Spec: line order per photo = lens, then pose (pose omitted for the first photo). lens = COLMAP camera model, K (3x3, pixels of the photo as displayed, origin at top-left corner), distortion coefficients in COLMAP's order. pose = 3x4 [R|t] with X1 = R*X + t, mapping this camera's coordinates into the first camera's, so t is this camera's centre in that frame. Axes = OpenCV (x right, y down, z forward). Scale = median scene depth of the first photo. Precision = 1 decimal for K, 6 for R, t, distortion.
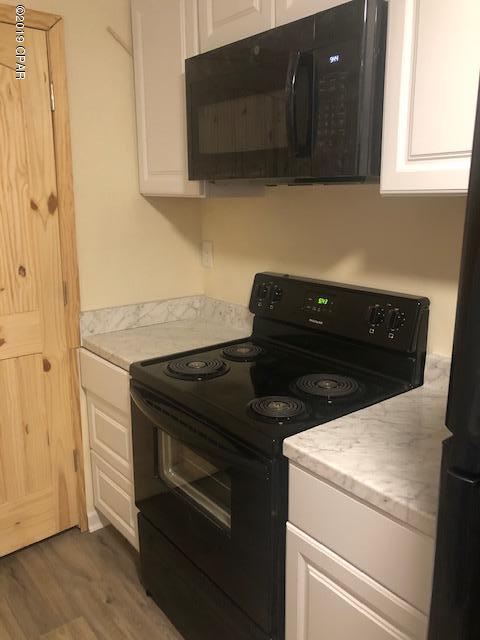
lens RADIAL K [[524.9, 0, 237.6], [0, 524.9, 314.4], [0, 0, 1]] dist [0.030587, -0.043206]
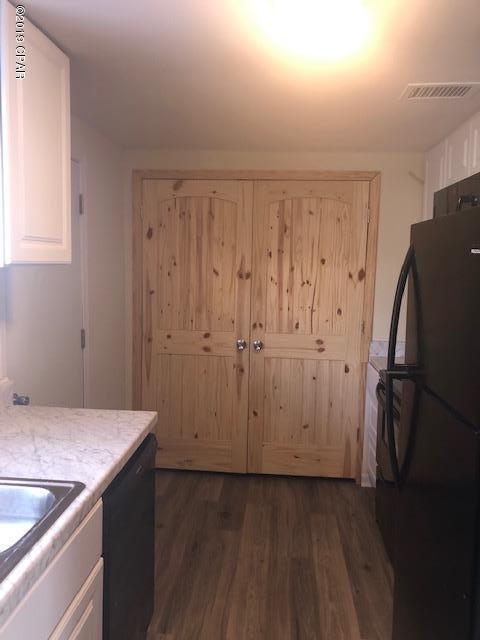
lens RADIAL K [[524.9, 0, 250.9], [0, 524.9, 317.6], [0, 0, 1]] dist [0.030587, -0.043206]
pose [[0.739641, 0.085279, -0.667576, 0.519040], [-0.168244, 0.983873, -0.060721, 0.089015], [0.651632, 0.157227, 0.742061, -0.470563]]
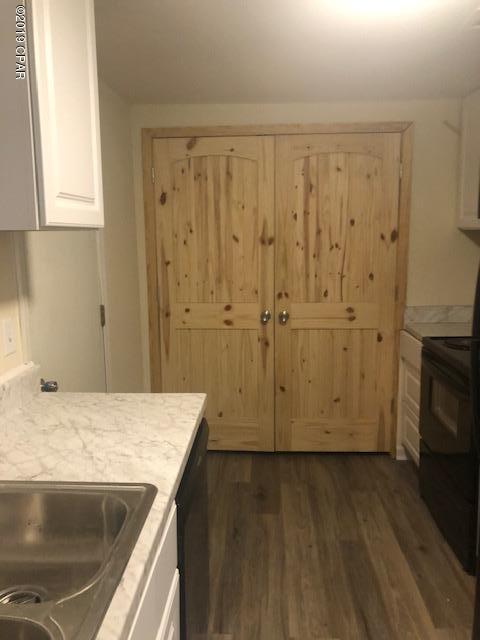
lens RADIAL K [[524.9, 0, 246.9], [0, 524.9, 317.9], [0, 0, 1]] dist [0.030587, -0.043206]
pose [[0.754742, 0.091958, -0.649544, 0.355241], [-0.130988, 0.991313, -0.011859, 0.109170], [0.642811, 0.094033, 0.760231, -0.456753]]
